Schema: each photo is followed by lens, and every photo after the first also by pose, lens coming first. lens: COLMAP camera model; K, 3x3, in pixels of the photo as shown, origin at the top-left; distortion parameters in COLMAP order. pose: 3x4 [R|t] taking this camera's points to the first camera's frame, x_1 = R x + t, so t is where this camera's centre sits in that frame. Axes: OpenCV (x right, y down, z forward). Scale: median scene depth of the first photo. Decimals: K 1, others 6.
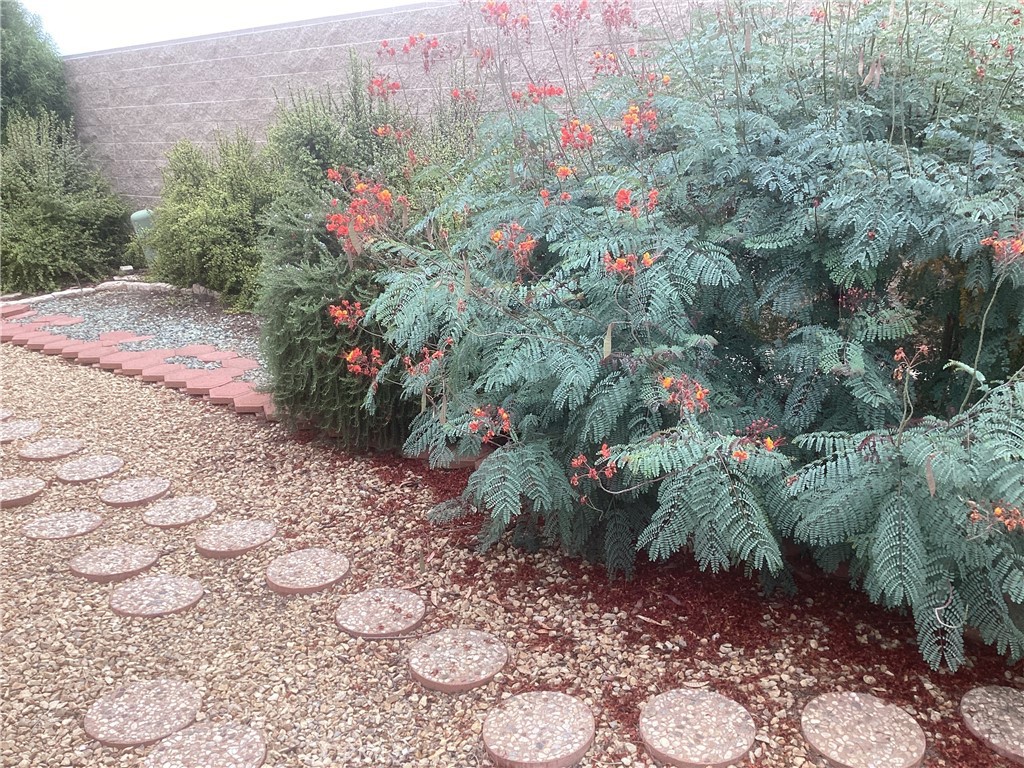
lens RADIAL K [[935.3, 0, 515.9], [0, 935.3, 382.9], [0, 0, 1]] dist [0.079802, -0.130732]
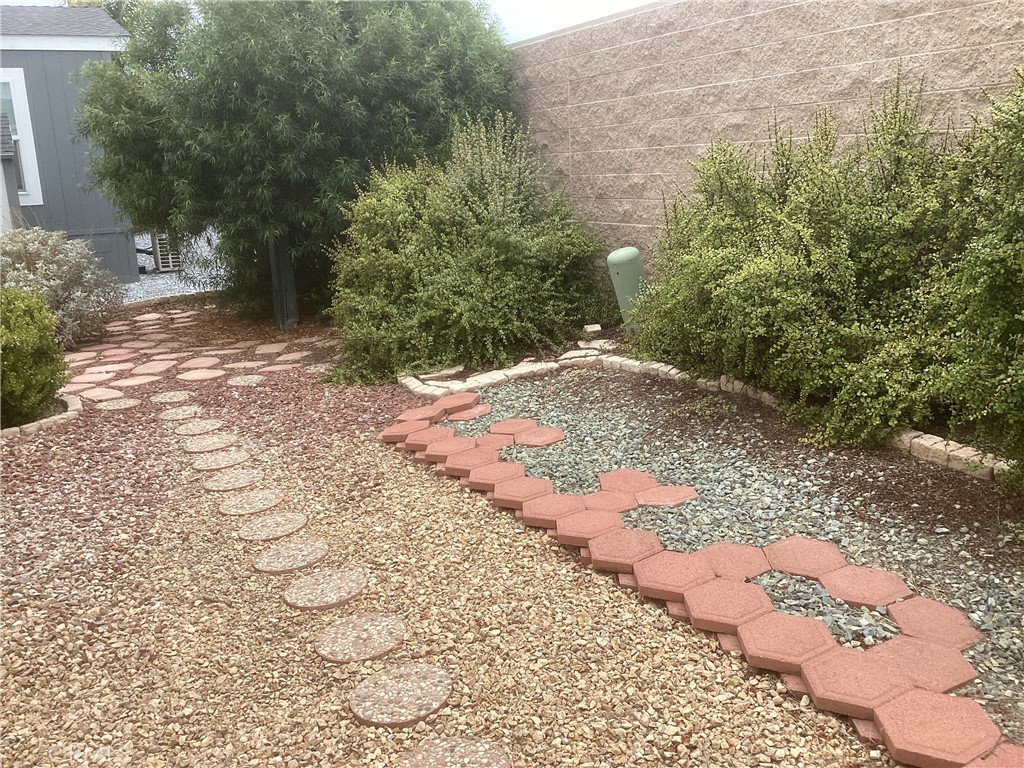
lens RADIAL K [[935.3, 0, 503.3], [0, 935.3, 386.5], [0, 0, 1]] dist [0.079802, -0.130732]
pose [[0.924865, 0.048185, -0.377231, -0.219758], [-0.046071, 0.998831, 0.014633, -0.090432], [0.377495, 0.003846, 0.926003, 0.342192]]
